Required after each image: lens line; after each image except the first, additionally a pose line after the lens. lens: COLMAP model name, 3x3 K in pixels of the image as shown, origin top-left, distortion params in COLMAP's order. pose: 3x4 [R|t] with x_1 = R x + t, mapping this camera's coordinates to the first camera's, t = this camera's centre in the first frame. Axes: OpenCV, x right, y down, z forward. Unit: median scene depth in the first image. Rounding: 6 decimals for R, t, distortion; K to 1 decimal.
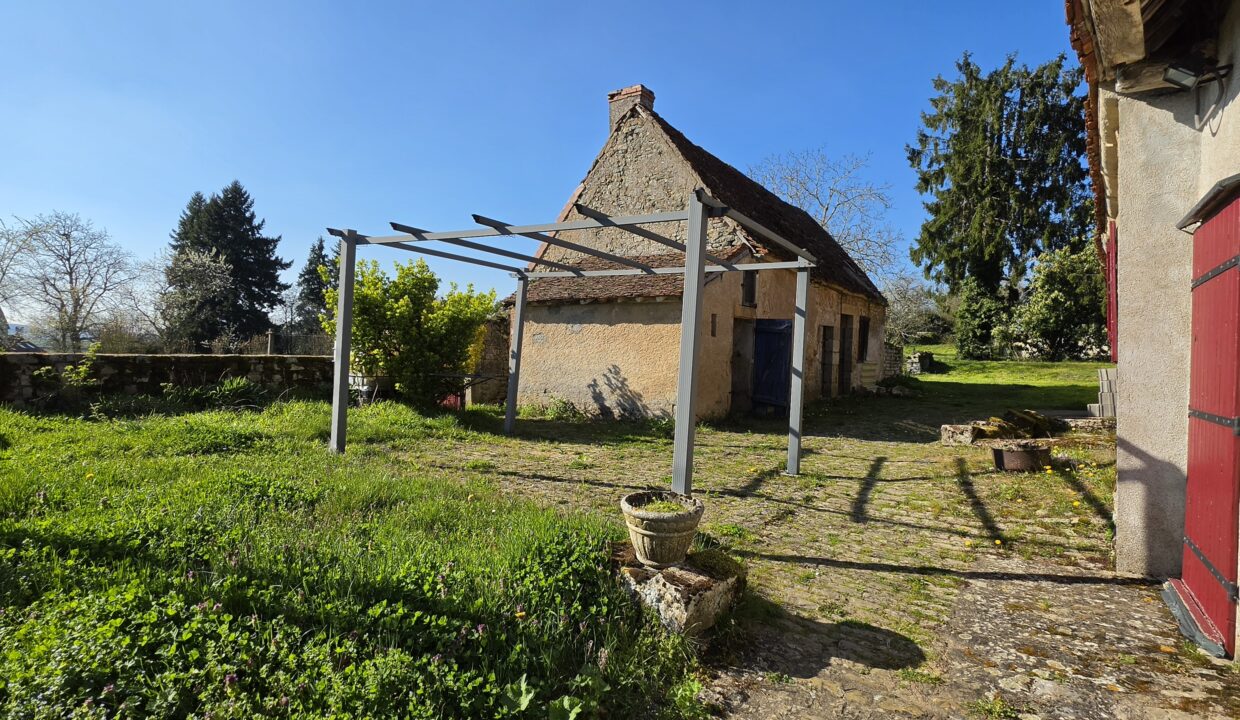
lens RADIAL K [[612.9, 0, 620.0], [0, 612.9, 360.0], [0, 0, 1]] dist [-0.000598, -0.002097]
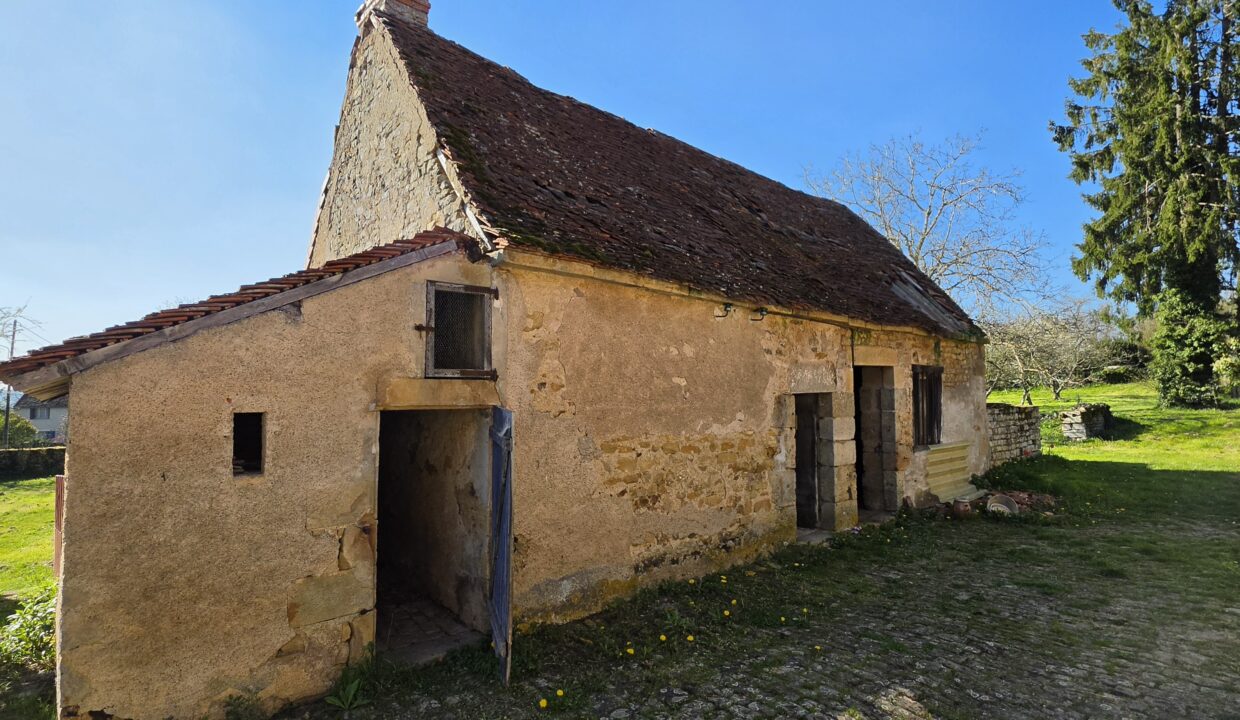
lens RADIAL K [[612.9, 0, 620.0], [0, 612.9, 360.0], [0, 0, 1]] dist [-0.000598, -0.002097]
pose [[0.972042, -0.053275, -0.228683, 0.119473], [0.034752, 0.995836, -0.084276, -0.018080], [0.232221, 0.073972, 0.969846, 0.184295]]
